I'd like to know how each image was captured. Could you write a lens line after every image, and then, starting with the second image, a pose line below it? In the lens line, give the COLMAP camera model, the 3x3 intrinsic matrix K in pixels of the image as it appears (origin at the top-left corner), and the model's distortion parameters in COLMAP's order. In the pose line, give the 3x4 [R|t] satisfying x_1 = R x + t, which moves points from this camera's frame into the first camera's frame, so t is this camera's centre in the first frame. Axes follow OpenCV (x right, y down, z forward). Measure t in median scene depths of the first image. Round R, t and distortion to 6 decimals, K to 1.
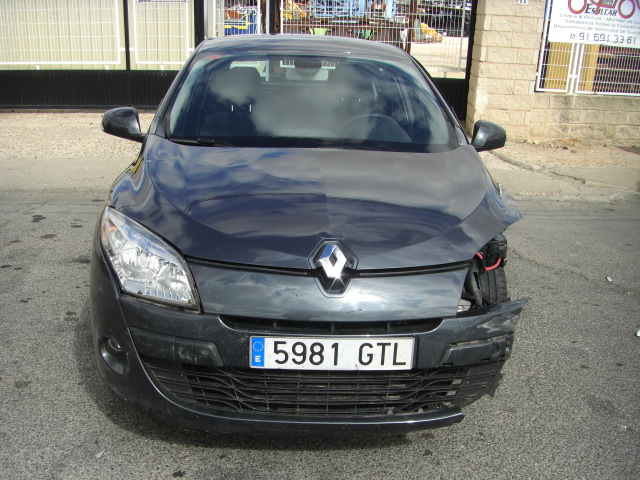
lens RADIAL K [[717.9, 0, 293.0], [0, 717.9, 308.9], [0, 0, 1]] dist [-0.169177, 0.066975]
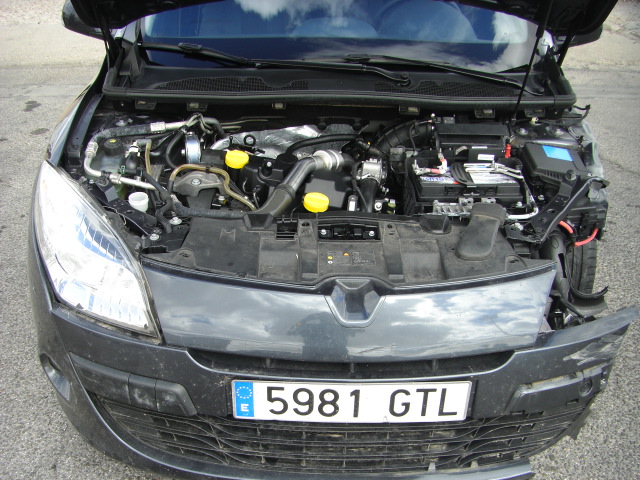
lens RADIAL K [[717.9, 0, 293.0], [0, 717.9, 308.9], [0, 0, 1]] dist [-0.169177, 0.066975]
pose [[0.997801, 0.008929, -0.065677, 0.042778], [0.005584, 0.976038, 0.217529, -0.174586], [0.066046, -0.217418, 0.973842, 0.339478]]
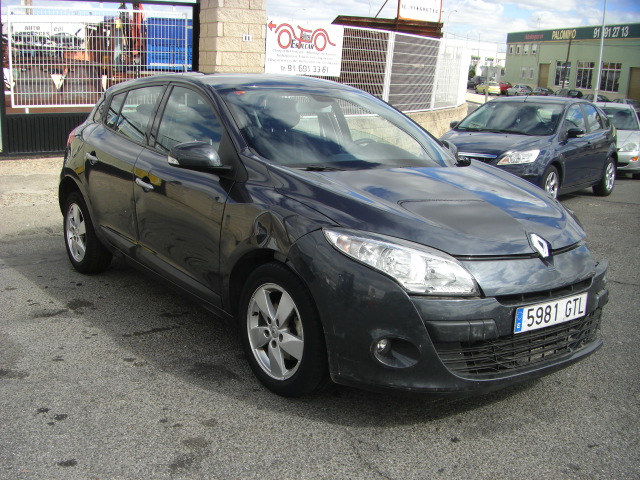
lens RADIAL K [[717.9, 0, 293.0], [0, 717.9, 308.9], [0, 0, 1]] dist [-0.169177, 0.066975]
pose [[0.844512, -0.162119, 0.510408, -1.027162], [0.185735, 0.982588, 0.004783, -0.041393], [-0.502296, 0.090761, 0.859919, 0.105055]]
